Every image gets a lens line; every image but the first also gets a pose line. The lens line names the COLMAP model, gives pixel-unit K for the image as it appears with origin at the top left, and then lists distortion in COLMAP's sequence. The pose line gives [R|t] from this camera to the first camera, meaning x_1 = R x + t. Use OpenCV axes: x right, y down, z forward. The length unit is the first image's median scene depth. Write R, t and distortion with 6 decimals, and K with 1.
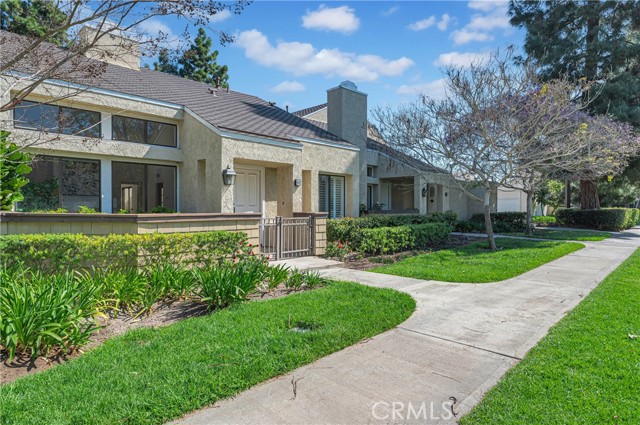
lens RADIAL K [[365.5, 0, 320.0], [0, 365.5, 212.5], [0, 0, 1]] dist [-0.002291, -0.000609]
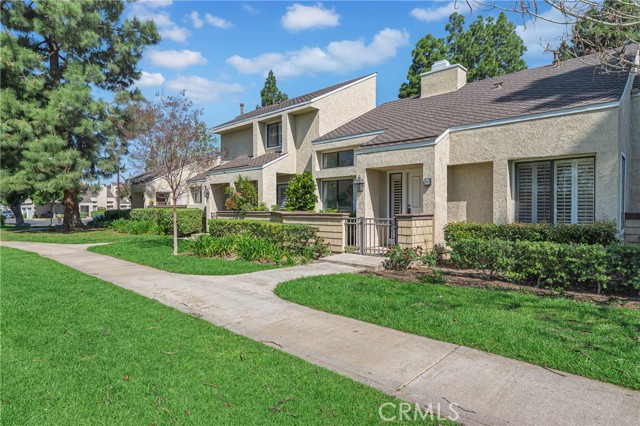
lens RADIAL K [[365.5, 0, 320.0], [0, 365.5, 213.0], [0, 0, 1]] dist [-0.002291, -0.000609]
pose [[0.024921, 0.012871, -0.999607, 0.812701], [-0.007919, 0.999888, 0.012677, -0.011240], [0.999658, 0.007600, 0.025020, 0.661351]]
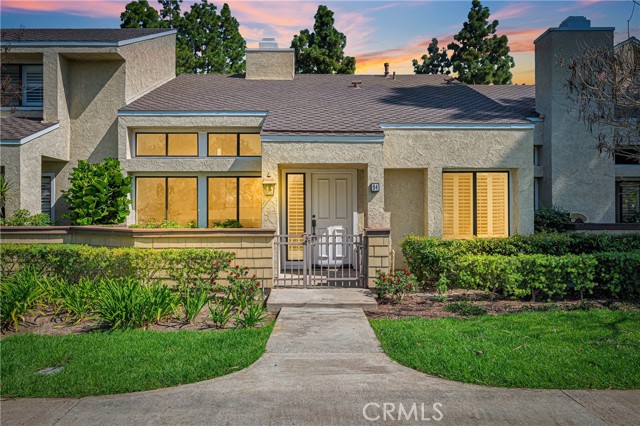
lens RADIAL K [[426.4, 0, 318.0], [0, 426.4, 213.3], [0, 0, 1]] dist [-0.000751, 0.000704]
pose [[0.716843, -0.005582, -0.697212, 0.434190], [-0.004407, 0.999912, -0.012537, -0.016330], [0.697220, 0.012060, 0.716755, 0.278645]]
